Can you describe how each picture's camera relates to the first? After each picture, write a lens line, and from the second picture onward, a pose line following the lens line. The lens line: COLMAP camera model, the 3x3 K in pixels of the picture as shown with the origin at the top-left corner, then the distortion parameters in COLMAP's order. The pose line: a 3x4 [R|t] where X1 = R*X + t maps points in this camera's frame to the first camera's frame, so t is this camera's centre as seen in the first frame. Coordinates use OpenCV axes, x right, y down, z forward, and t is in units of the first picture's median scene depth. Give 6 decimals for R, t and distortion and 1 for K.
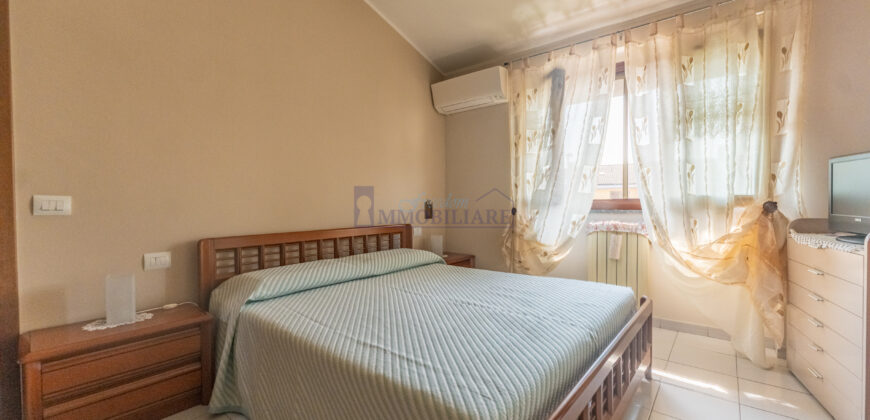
lens RADIAL K [[353.7, 0, 435.8], [0, 353.7, 206.3], [0, 0, 1]] dist [0.000544, 0.000058]
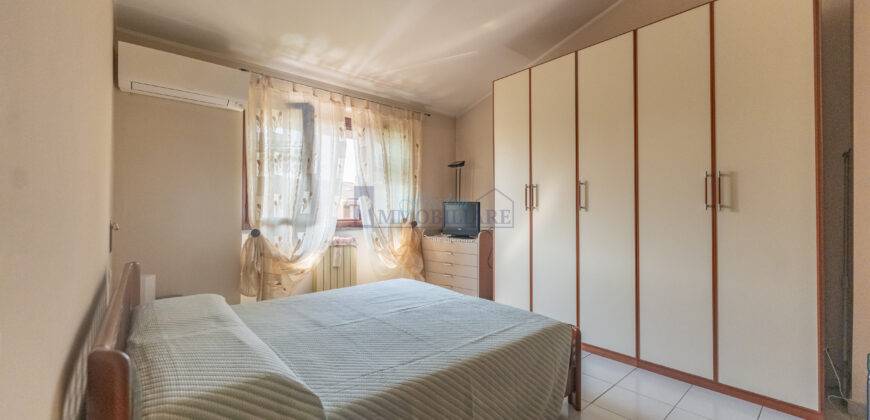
lens RADIAL K [[344.7, 0, 436.6], [0, 344.7, 211.2], [0, 0, 1]] dist [-0.001632, -0.000119]
pose [[0.163574, 0.029321, 0.986095, -0.664788], [0.028099, 0.999014, -0.034366, 0.001458], [-0.986131, 0.033330, 0.162589, 0.435685]]
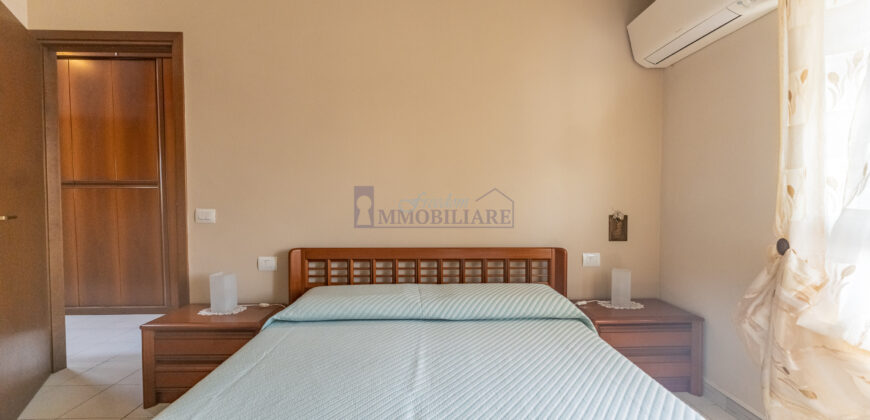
lens RADIAL K [[356.2, 0, 431.9], [0, 356.2, 195.8], [0, 0, 1]] dist [0.001474, 0.000175]
pose [[0.653231, 0.007868, -0.757117, 0.304863], [-0.012114, 0.999927, -0.000060, -0.050945], [0.757061, 0.009211, 0.653279, 0.423602]]
